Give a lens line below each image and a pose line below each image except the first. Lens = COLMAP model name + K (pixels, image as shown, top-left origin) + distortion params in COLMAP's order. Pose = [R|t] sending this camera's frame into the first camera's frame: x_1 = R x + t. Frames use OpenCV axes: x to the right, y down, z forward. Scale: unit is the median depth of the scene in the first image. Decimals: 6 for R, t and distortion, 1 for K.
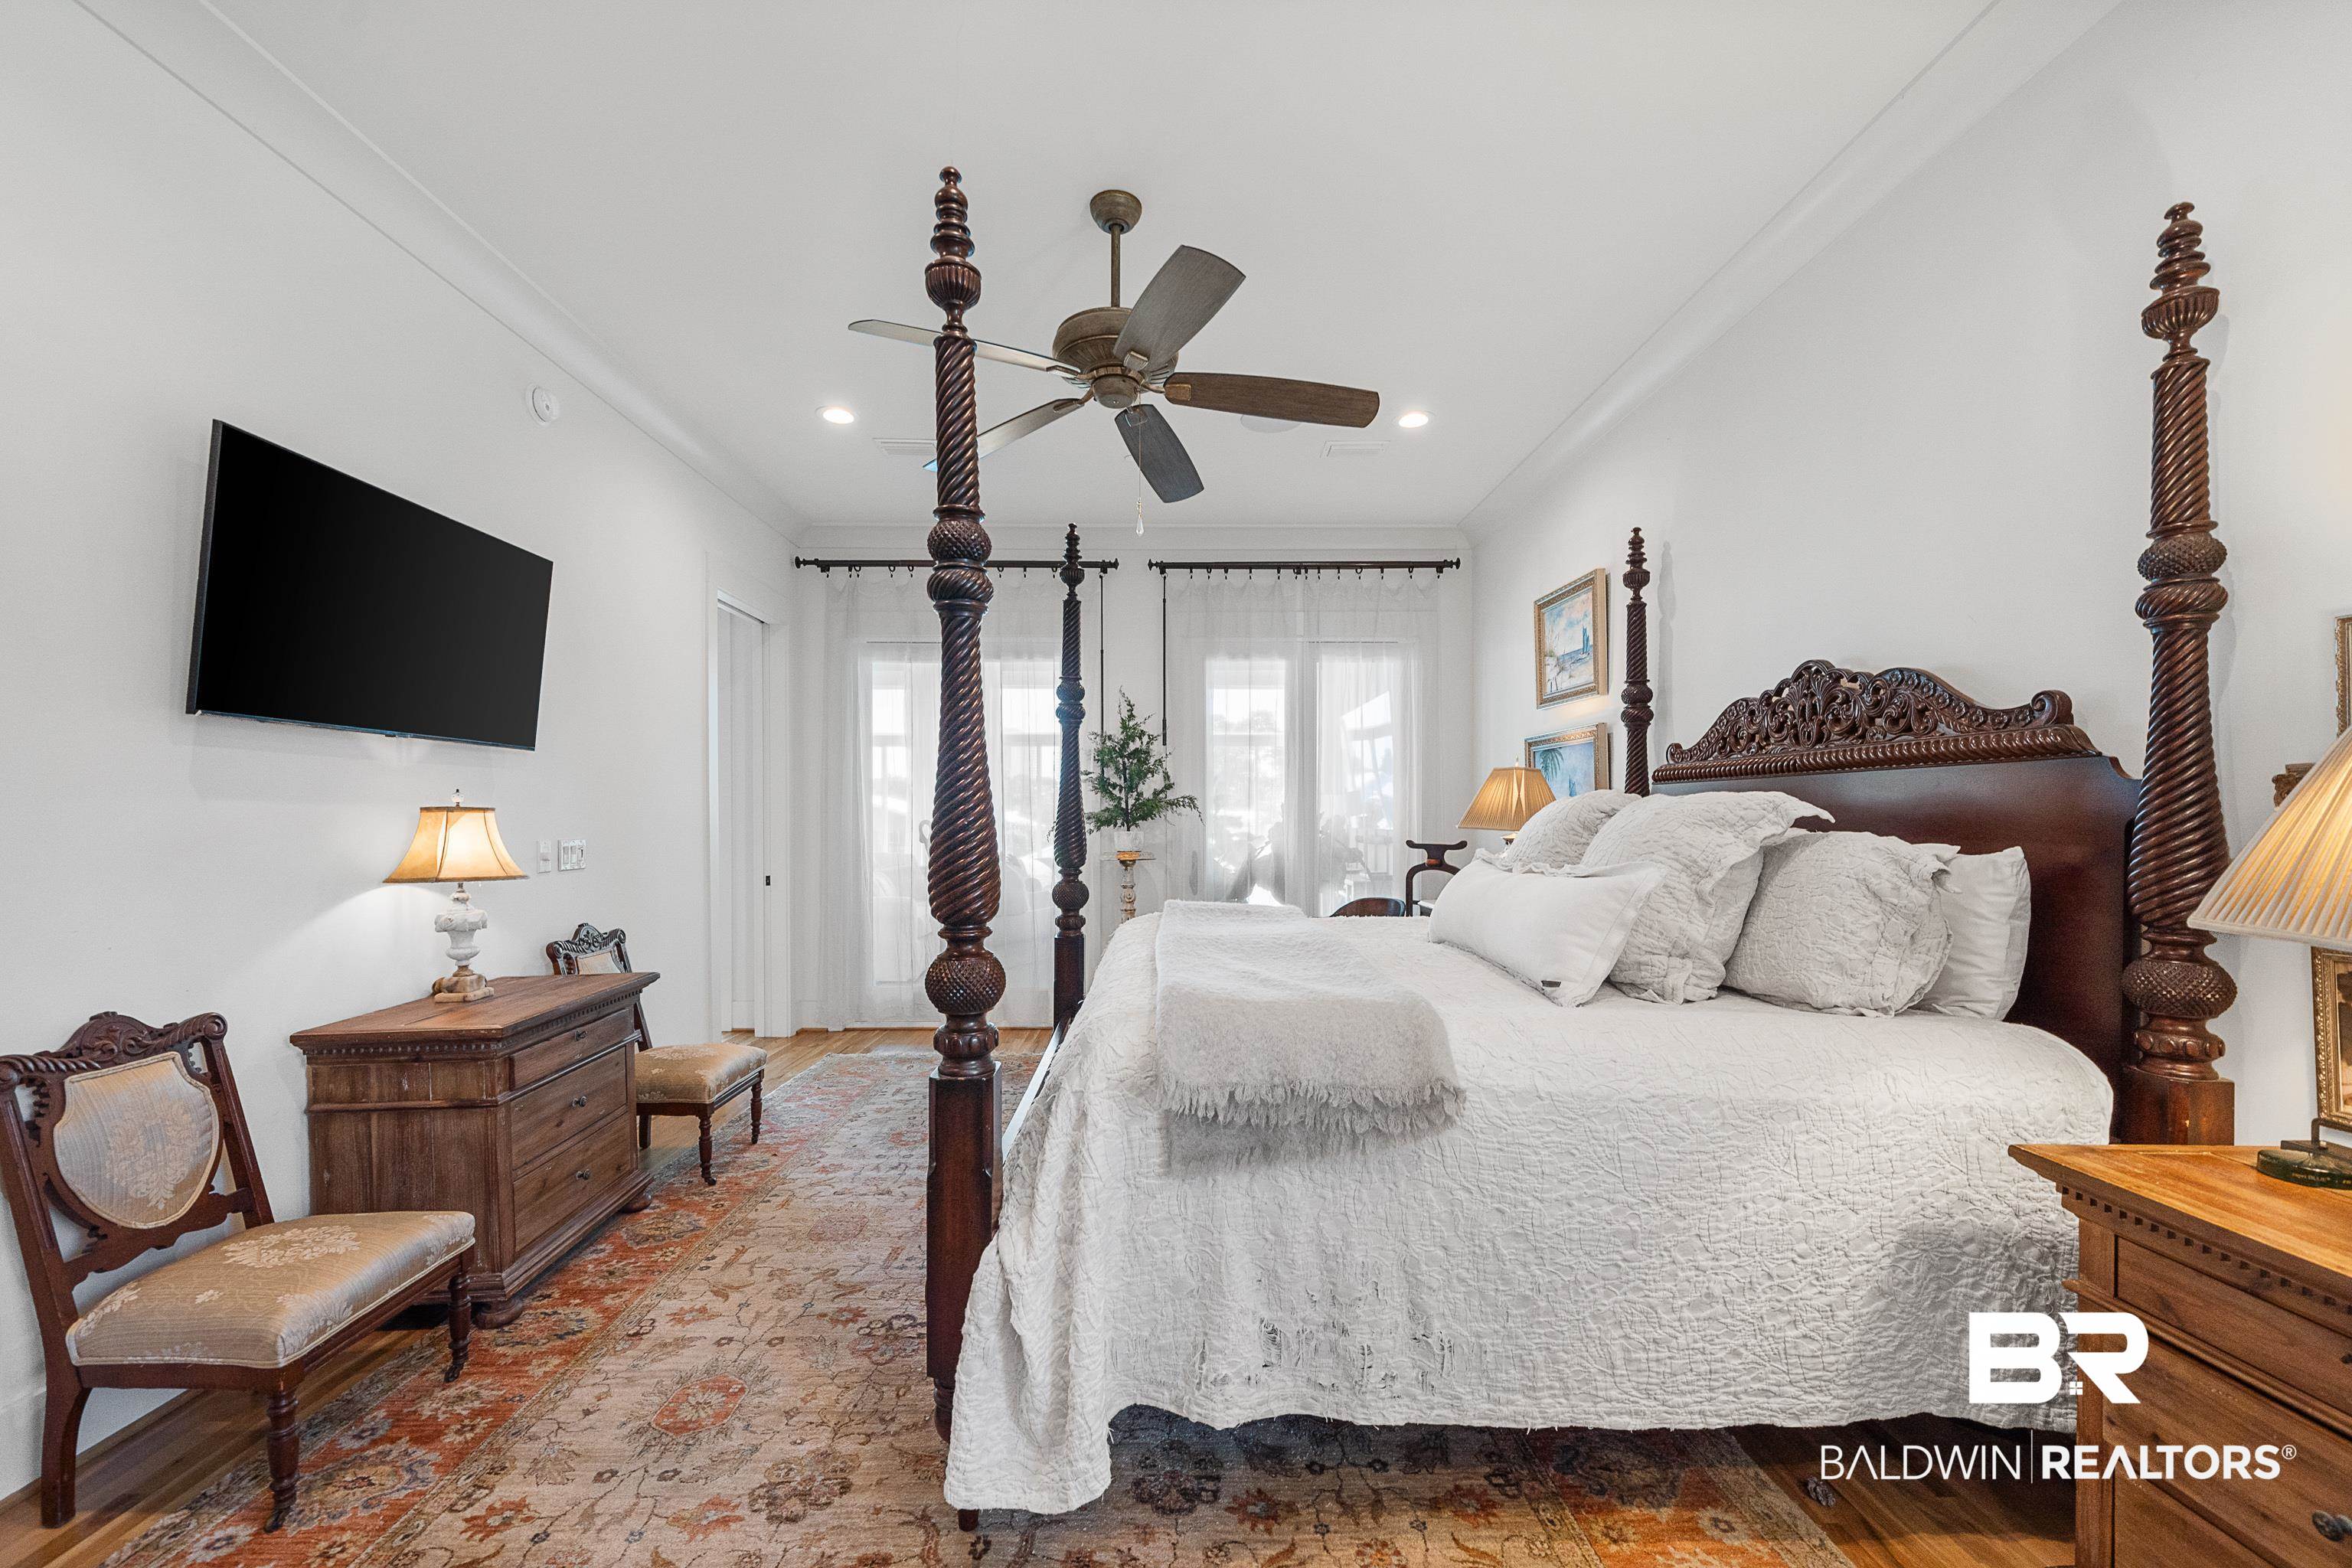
lens RADIAL K [[921.6, 0, 1176.0], [0, 921.6, 784.0], [0, 0, 1]] dist [0.000246, 0.000038]
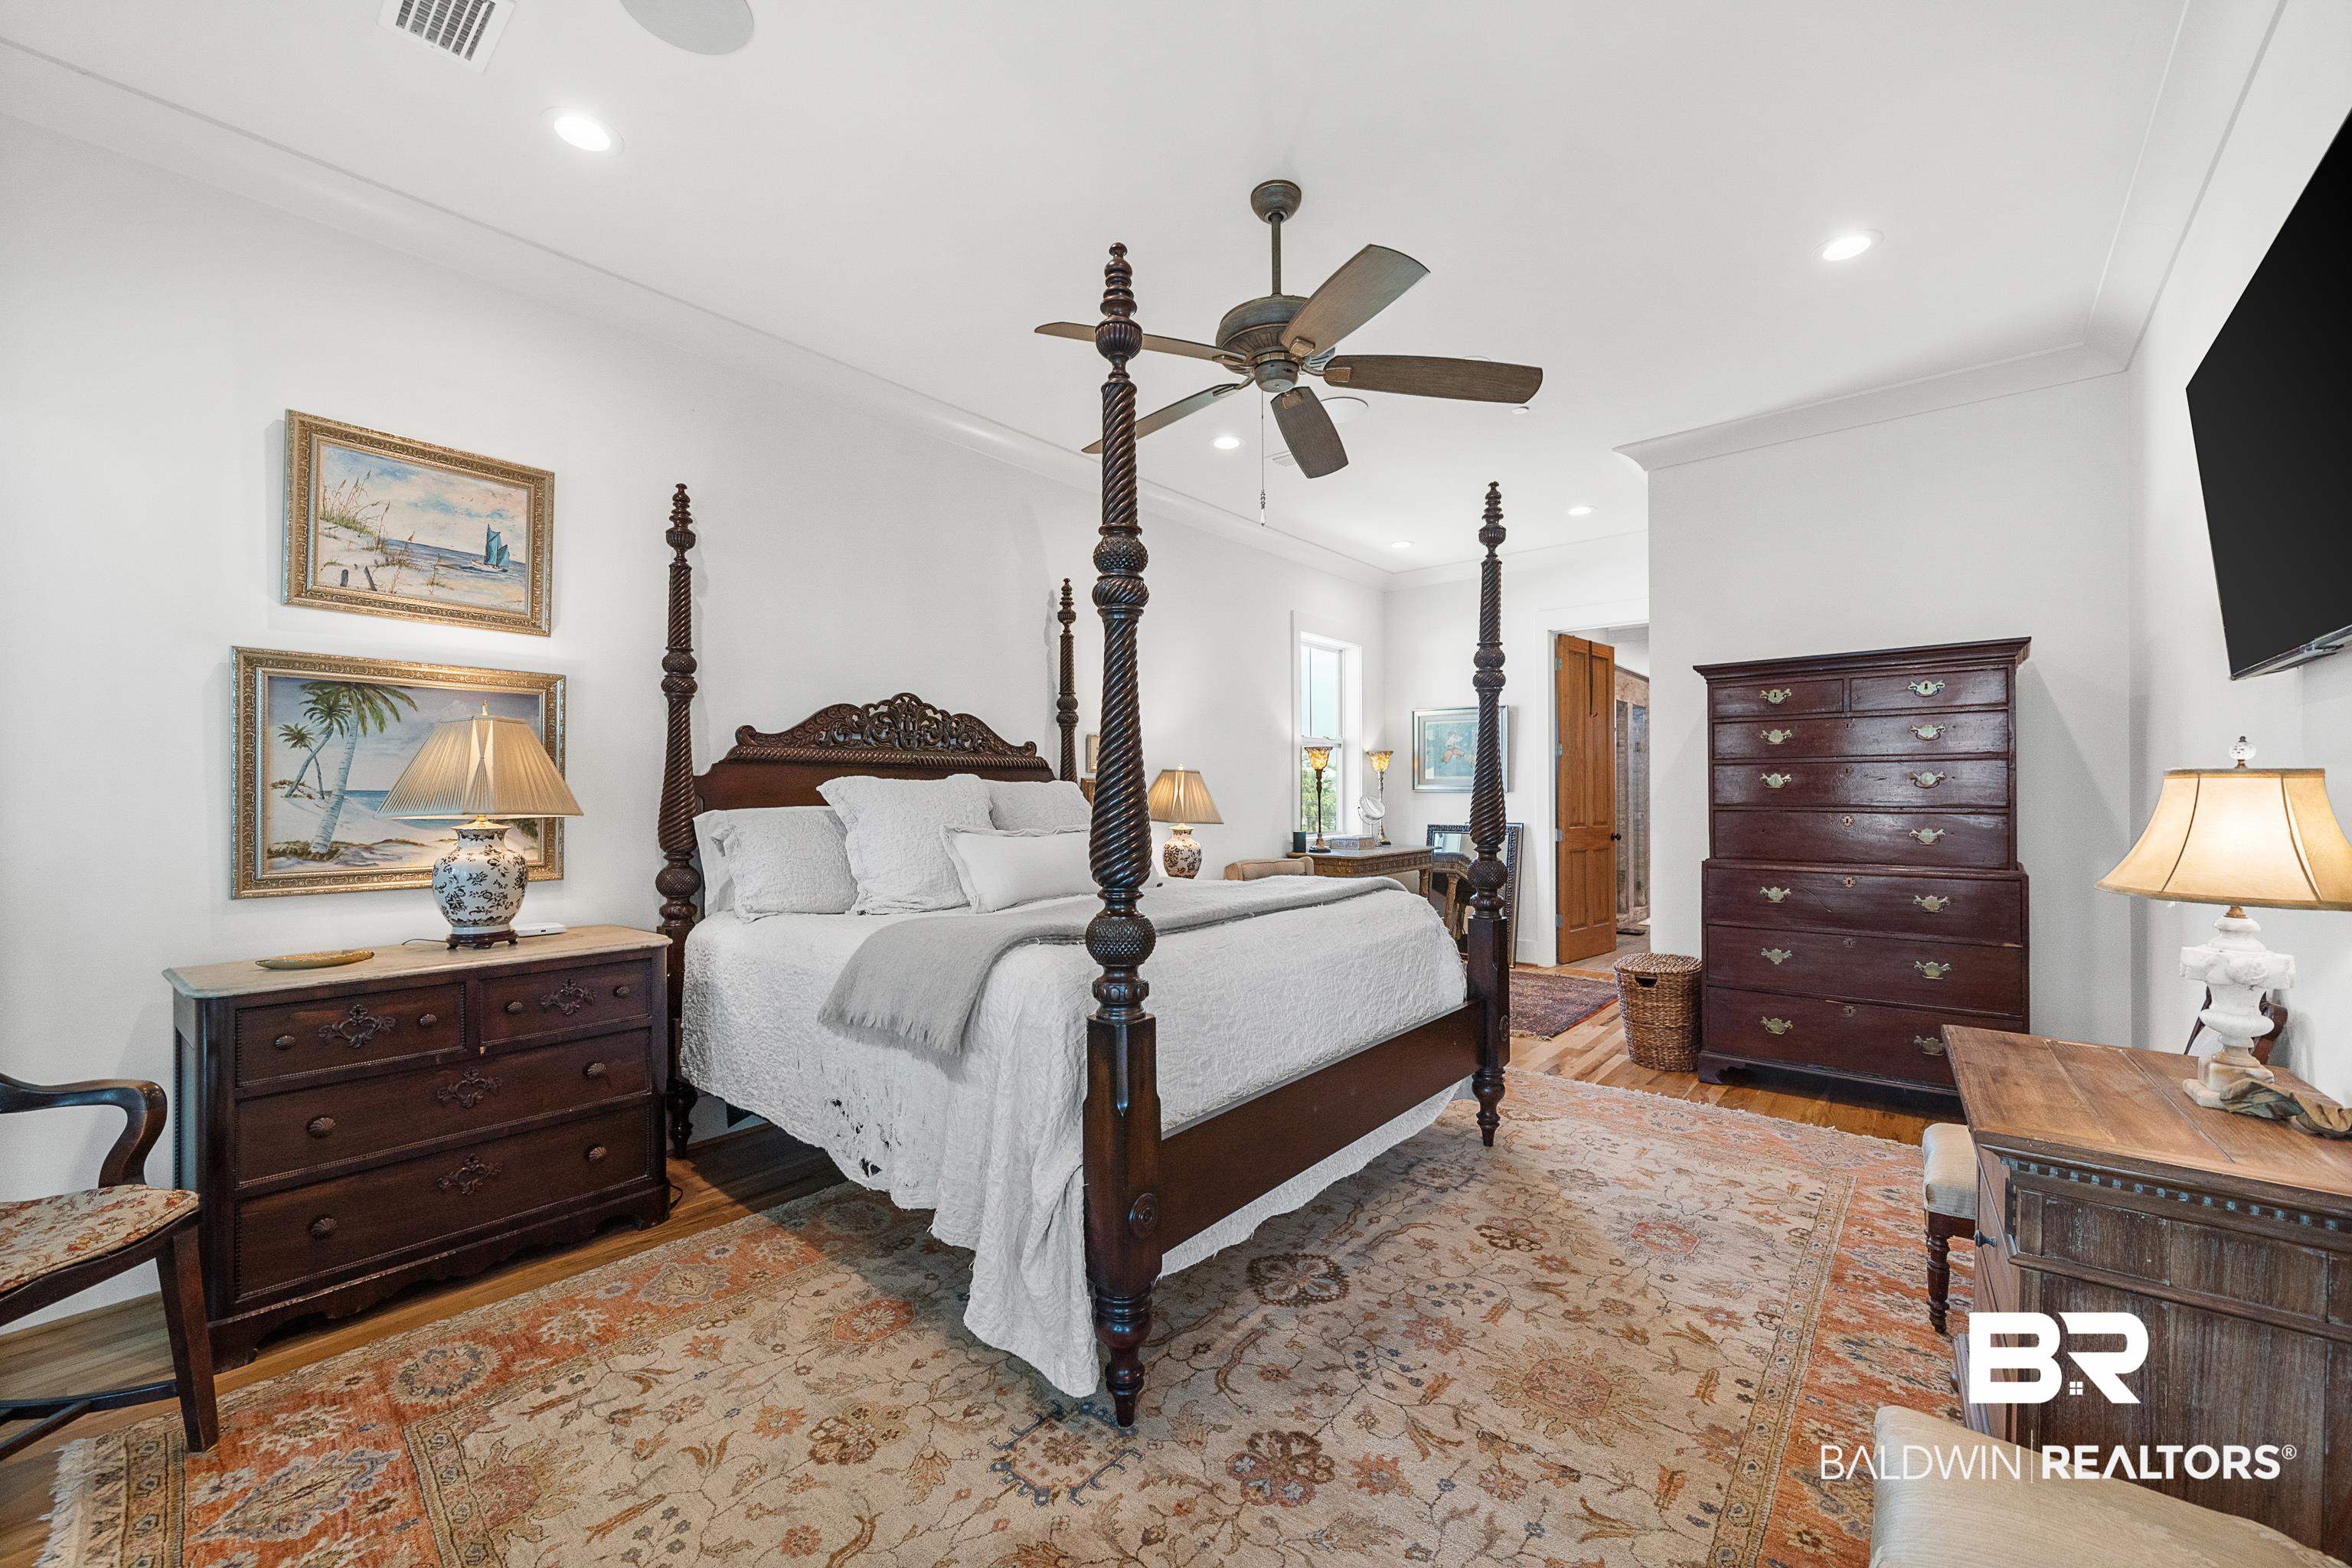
lens RADIAL K [[921.6, 0, 1176.0], [0, 921.6, 784.0], [0, 0, 1]] dist [0.000246, 0.000038]
pose [[-0.750363, 0.011712, 0.660922, -0.723990], [-0.019529, 0.999014, -0.039875, 0.076303], [-0.660737, -0.042828, -0.749395, 2.060067]]
